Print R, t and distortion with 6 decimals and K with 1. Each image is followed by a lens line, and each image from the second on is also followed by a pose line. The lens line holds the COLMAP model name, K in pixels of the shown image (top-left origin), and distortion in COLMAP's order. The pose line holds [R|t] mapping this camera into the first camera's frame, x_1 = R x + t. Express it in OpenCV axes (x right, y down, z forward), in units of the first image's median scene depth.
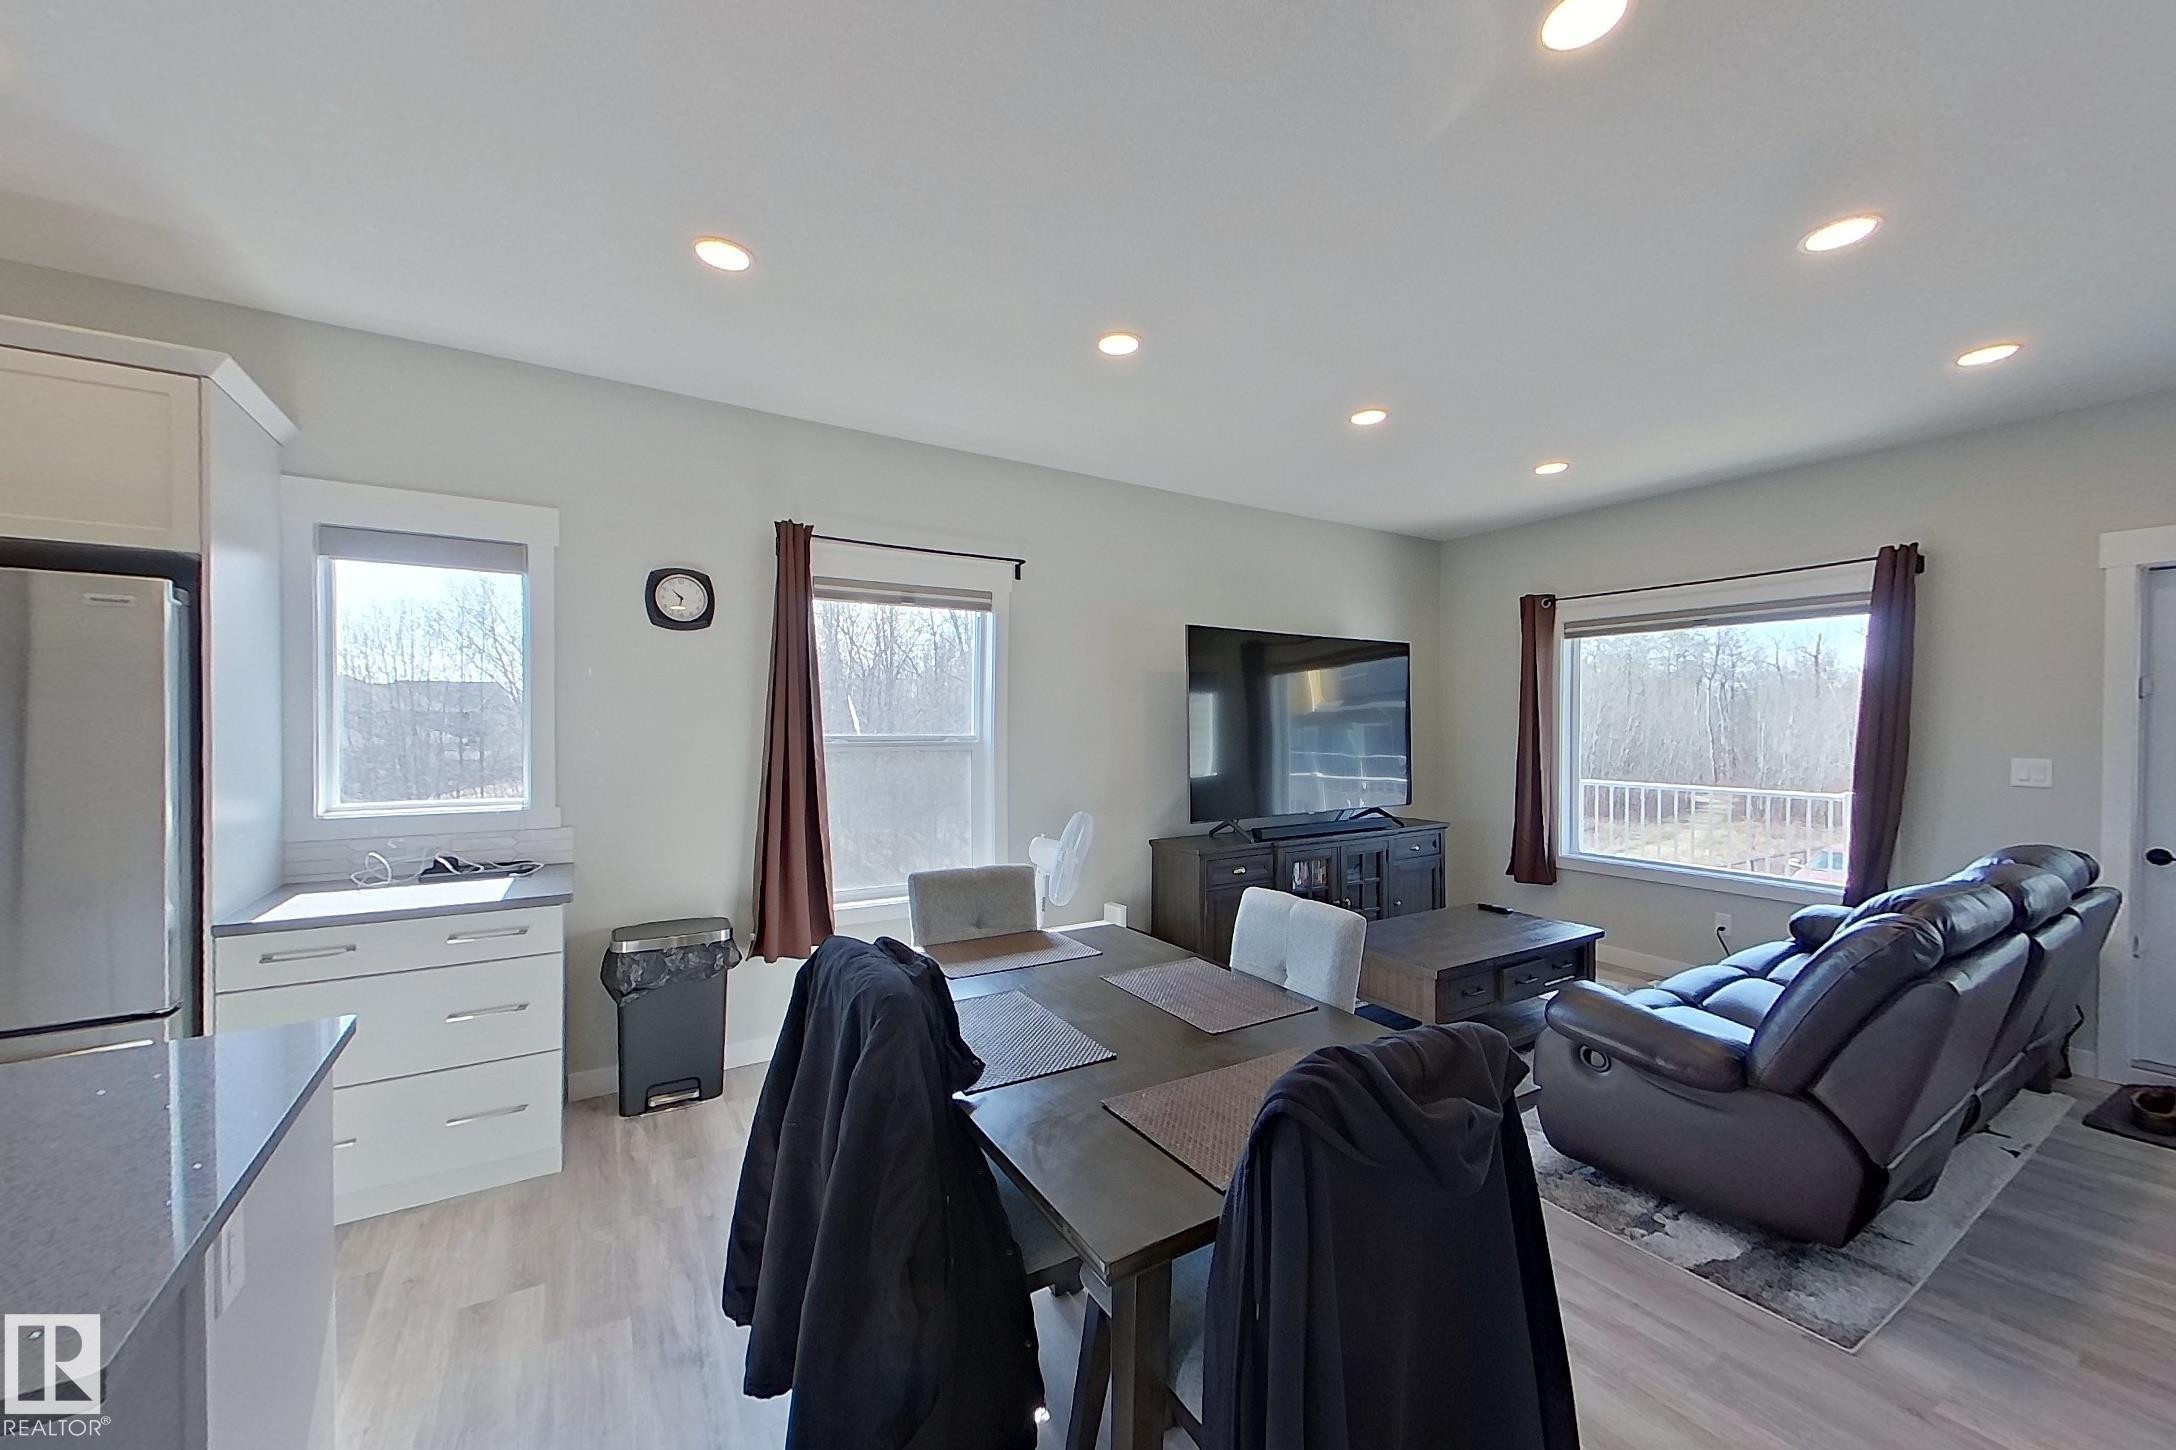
lens RADIAL K [[817.6, 0, 1065.8], [0, 817.6, 739.7], [0, 0, 1]] dist [0.004578, -0.000319]
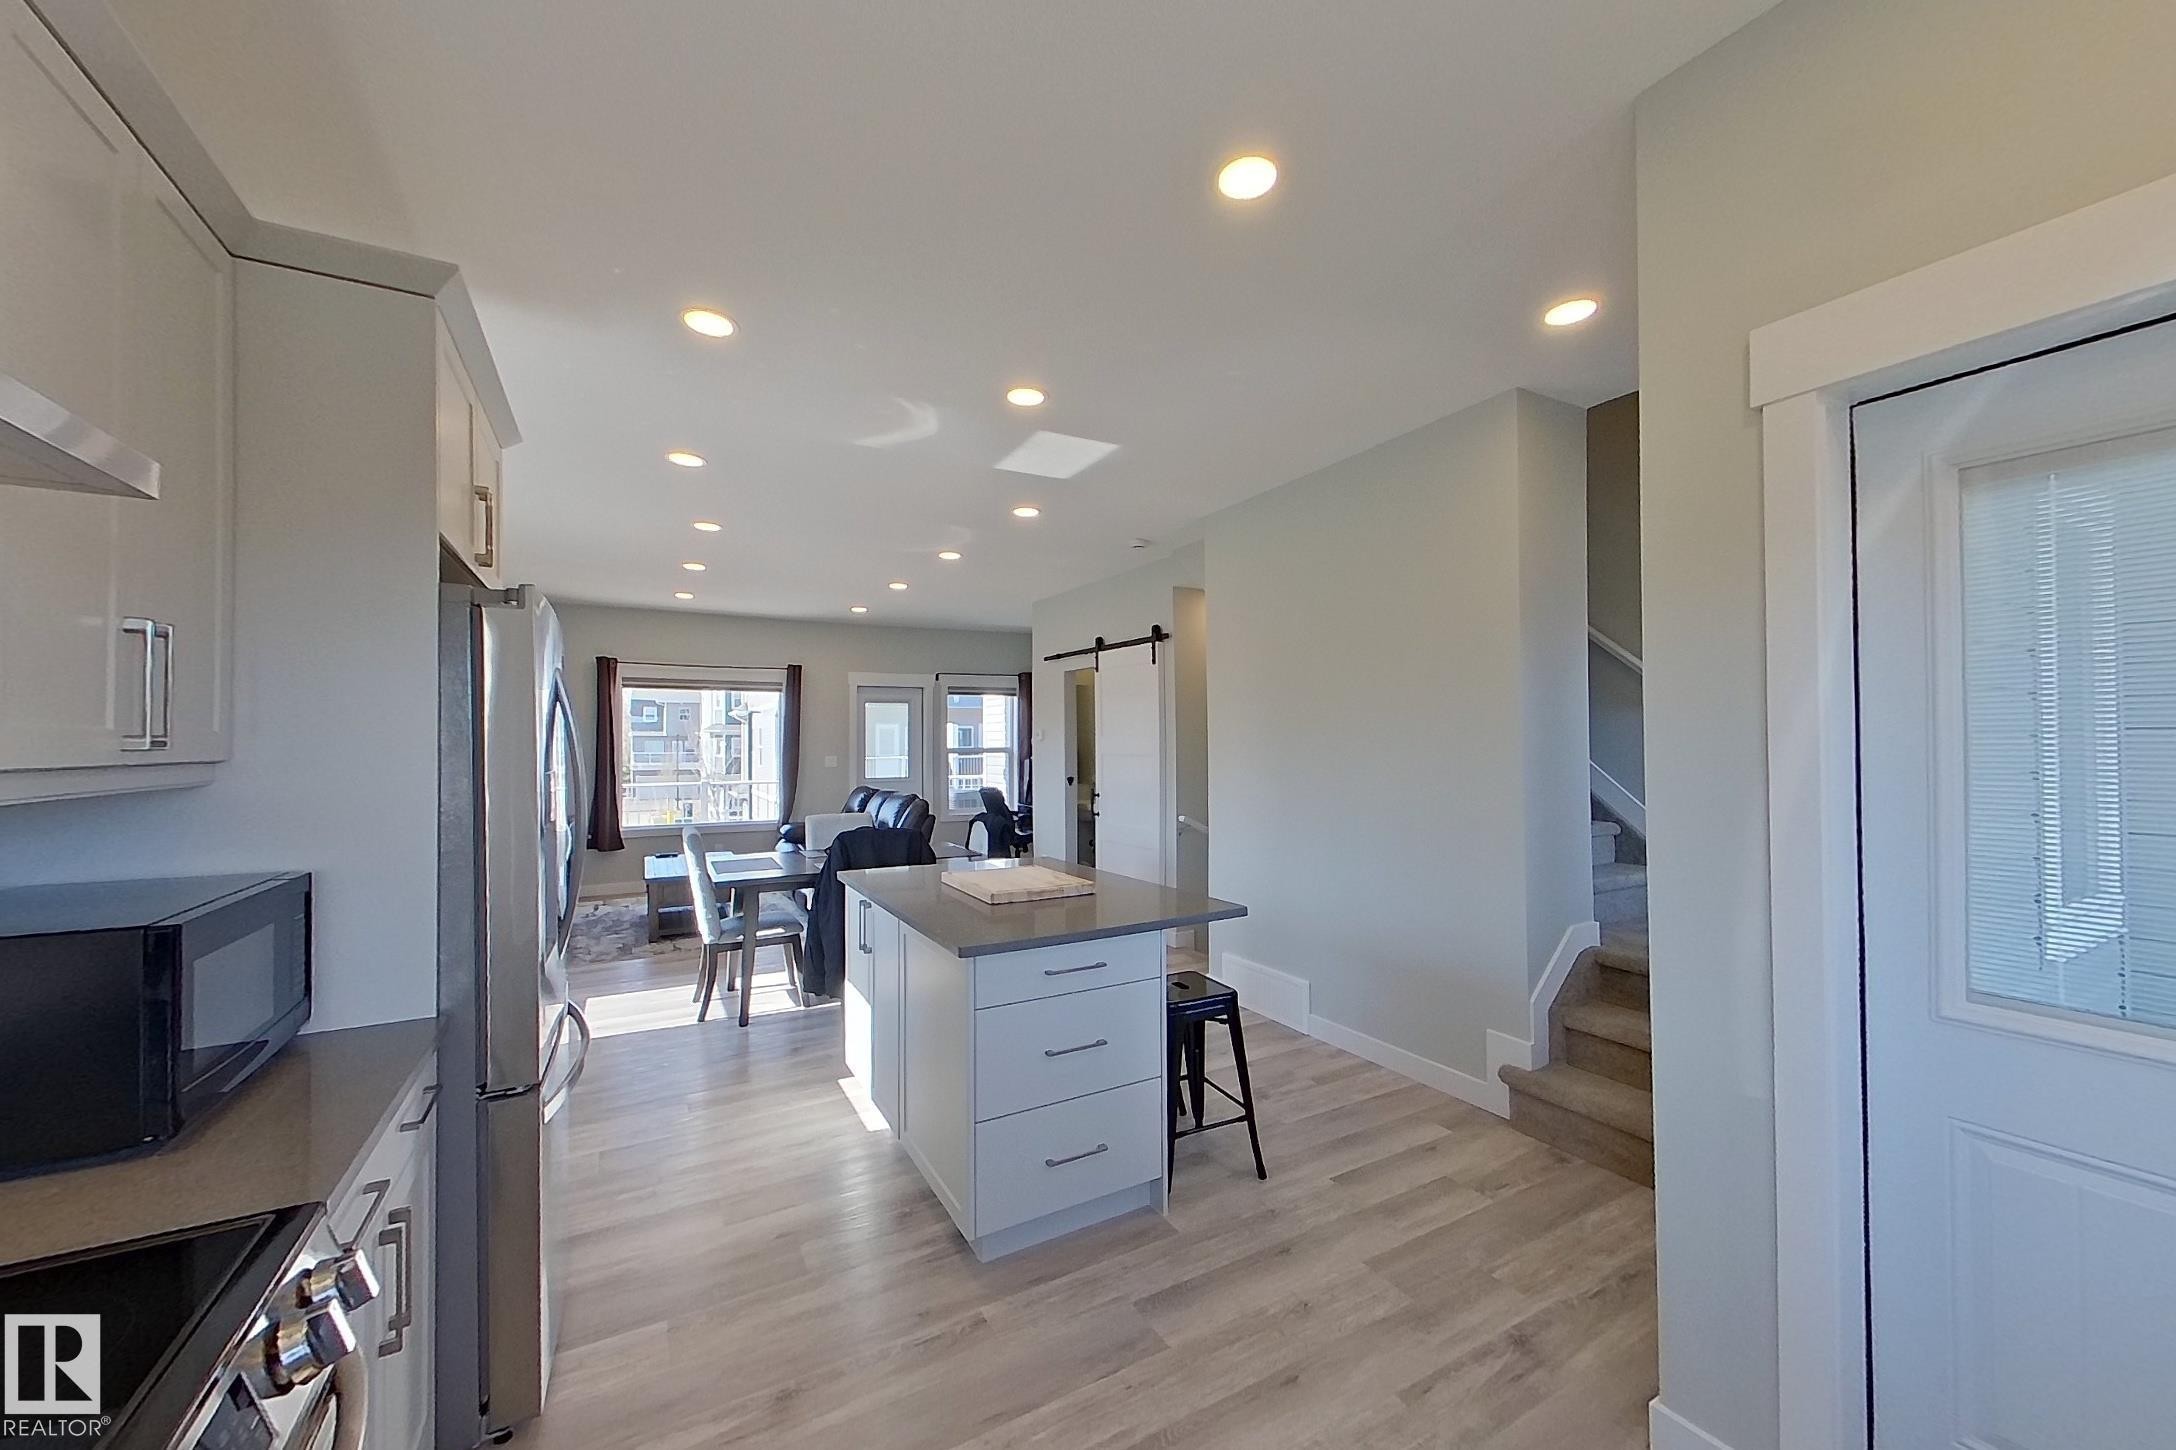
lens RADIAL K [[817.6, 0, 1087.0], [0, 817.6, 725.0], [0, 0, 1]] dist [0.004578, -0.000319]
pose [[0.031359, 0.018011, 0.999346, -1.769114], [0.011144, 0.999769, -0.018368, -0.019893], [-0.999446, 0.011713, 0.031151, 0.115813]]
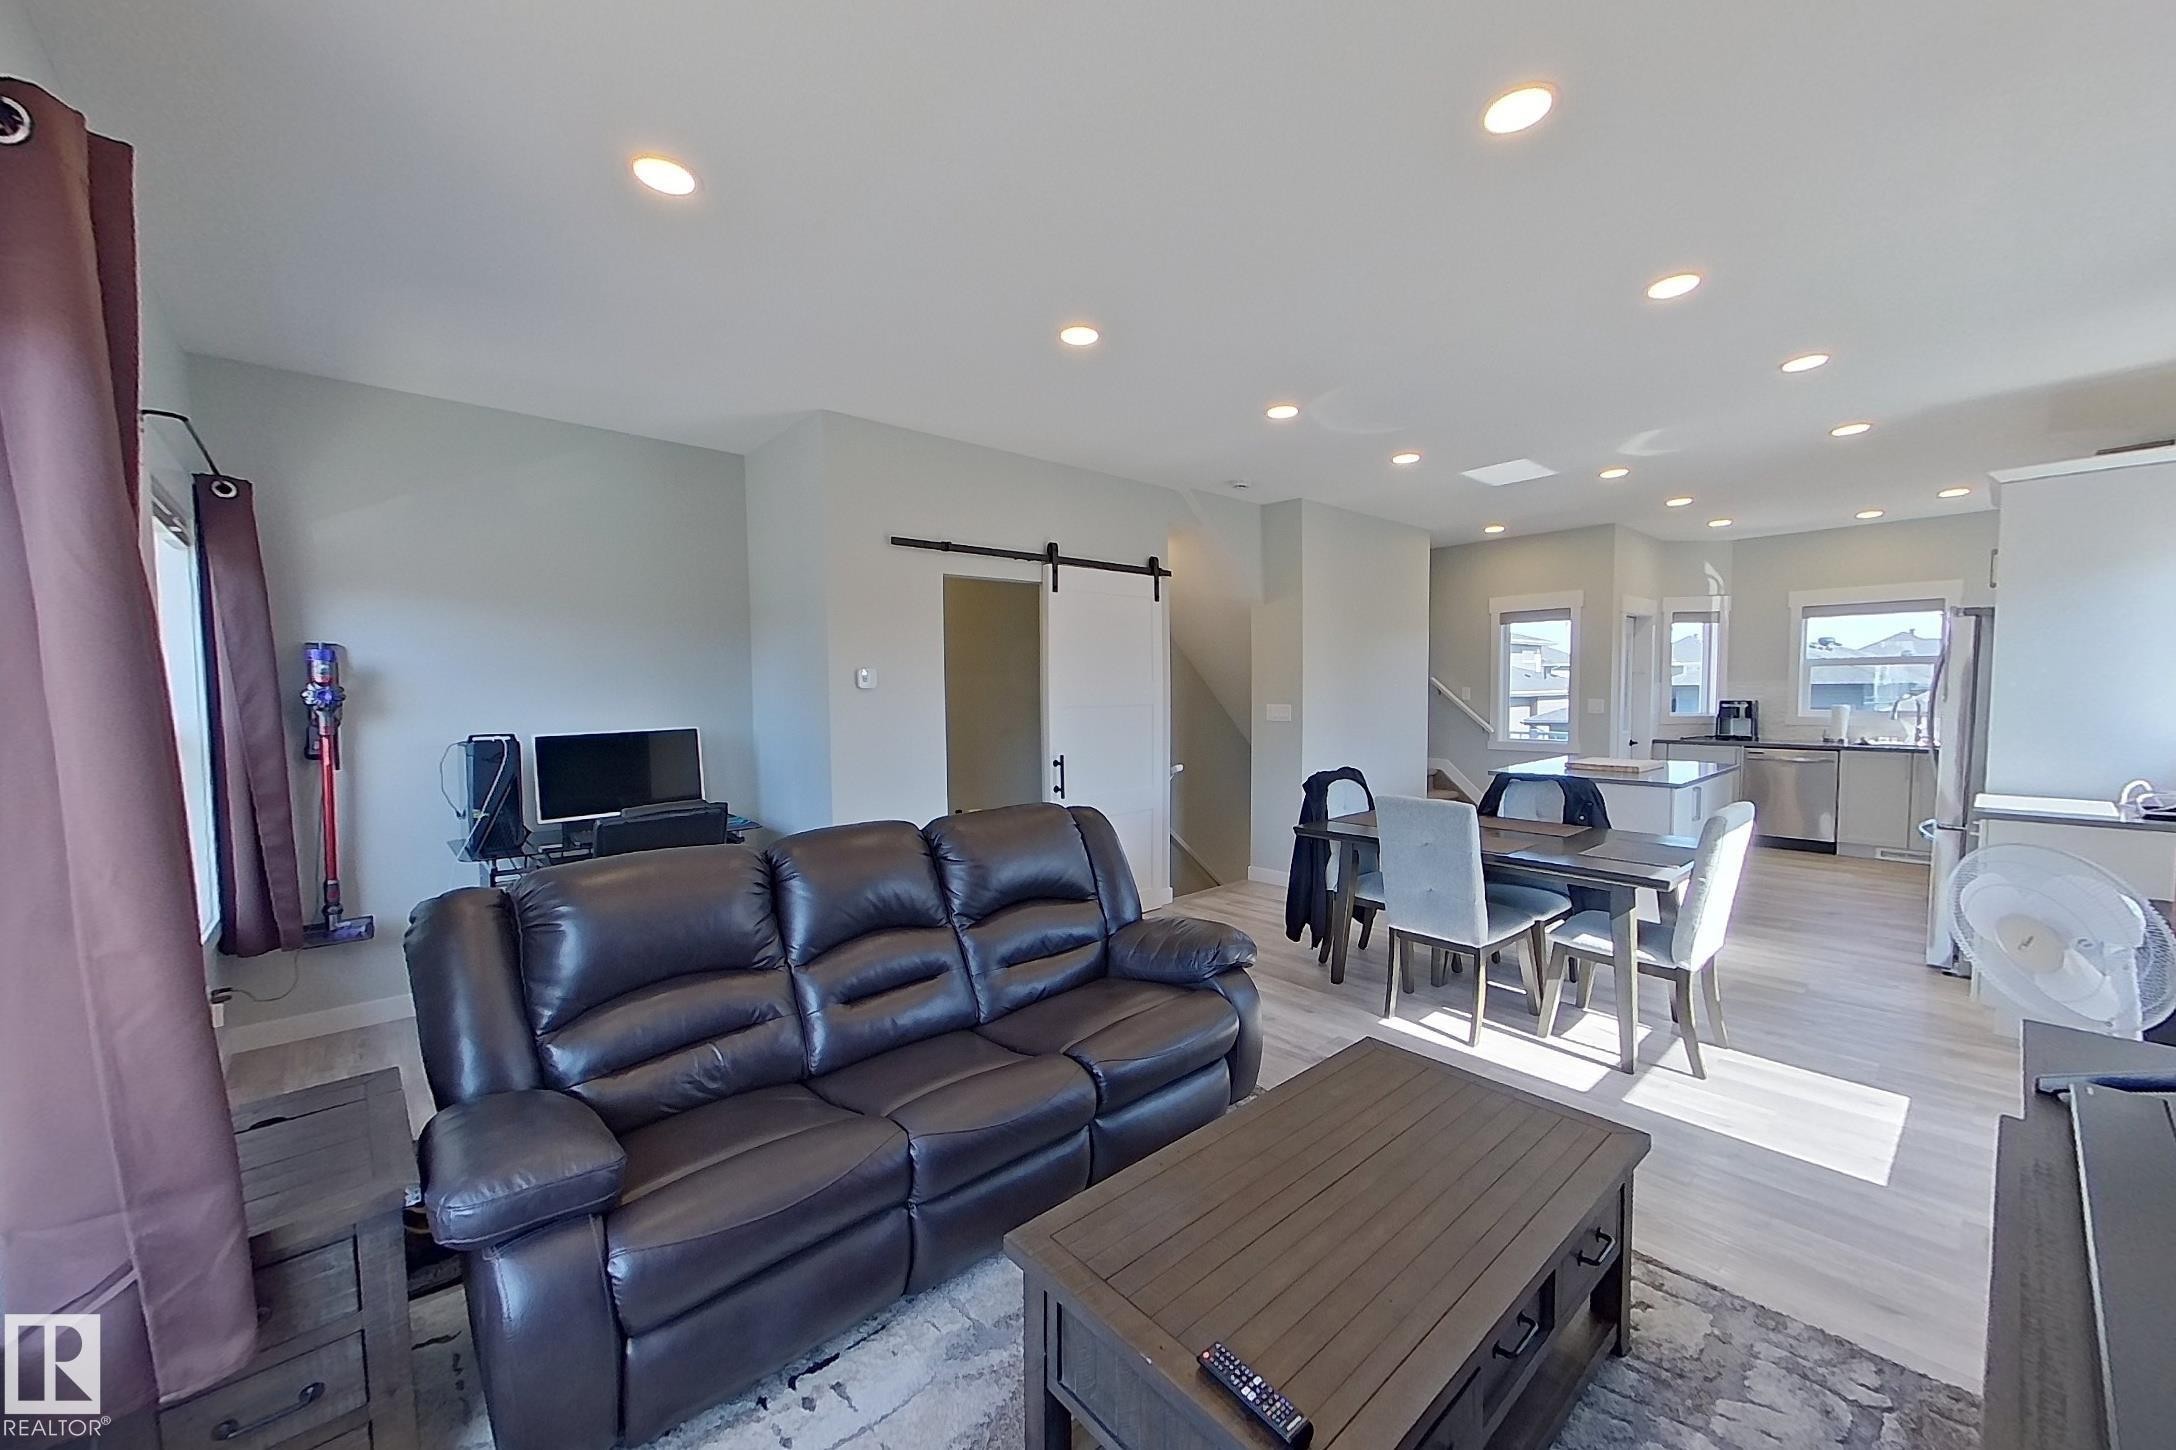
lens RADIAL K [[817.6, 0, 1092.5], [0, 817.6, 728.8], [0, 0, 1]] dist [0.004578, -0.000319]
pose [[-0.981087, 0.022395, -0.192265, 0.962682], [0.013015, 0.998669, 0.049915, -0.017453], [0.193127, 0.046468, -0.980073, 1.905802]]
